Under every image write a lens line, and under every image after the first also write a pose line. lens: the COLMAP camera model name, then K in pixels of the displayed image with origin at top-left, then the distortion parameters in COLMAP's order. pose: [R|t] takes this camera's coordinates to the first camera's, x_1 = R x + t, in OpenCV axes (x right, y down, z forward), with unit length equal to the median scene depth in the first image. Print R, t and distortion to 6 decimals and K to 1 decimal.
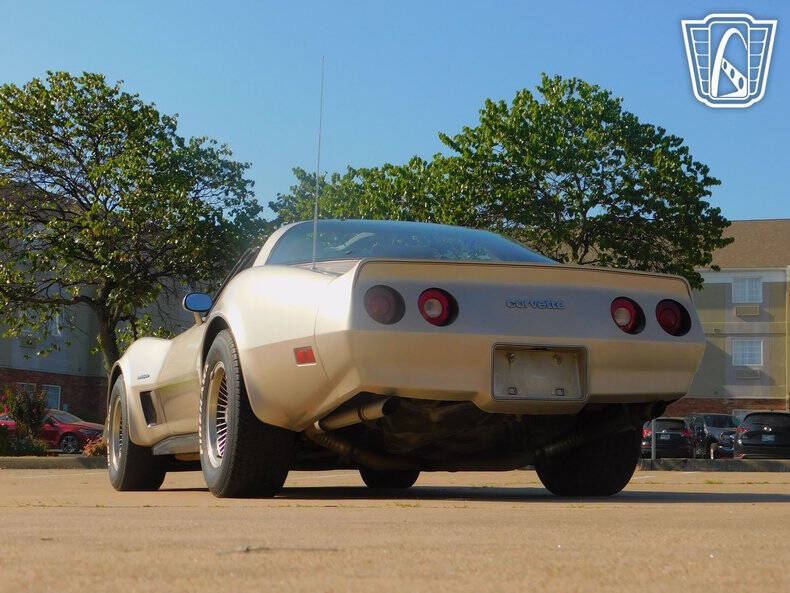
lens RADIAL K [[1391.4, 0, 395.0], [0, 1391.4, 296.5], [0, 0, 1]] dist [-0.024534, 0.076133]
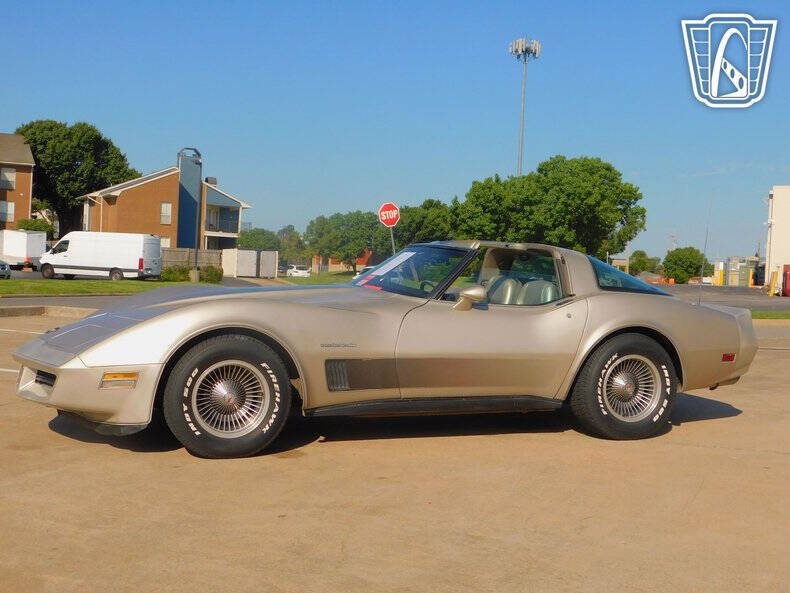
lens RADIAL K [[1062.6, 0, 394.0], [0, 1062.6, 286.2], [0, 0, 1]] dist [-0.003120, 0.092929]
pose [[-0.017543, -0.036114, 0.999194, -0.478623], [-0.156041, 0.987201, 0.032941, -0.009662], [-0.987595, -0.155337, -0.022954, 0.476786]]
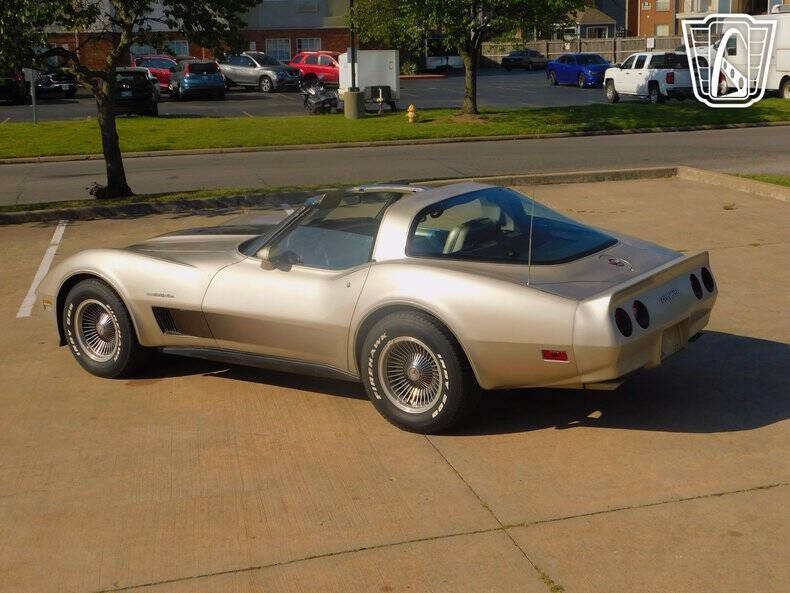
lens RADIAL K [[1200.6, 0, 395.0], [0, 1200.6, 296.5], [0, 0, 1]] dist [0.022452, -0.033568]
pose [[0.826903, -0.159587, 0.539225, -0.274370], [-0.019038, 0.950392, 0.310470, -0.126852], [-0.562022, -0.266994, 0.782844, 0.042670]]
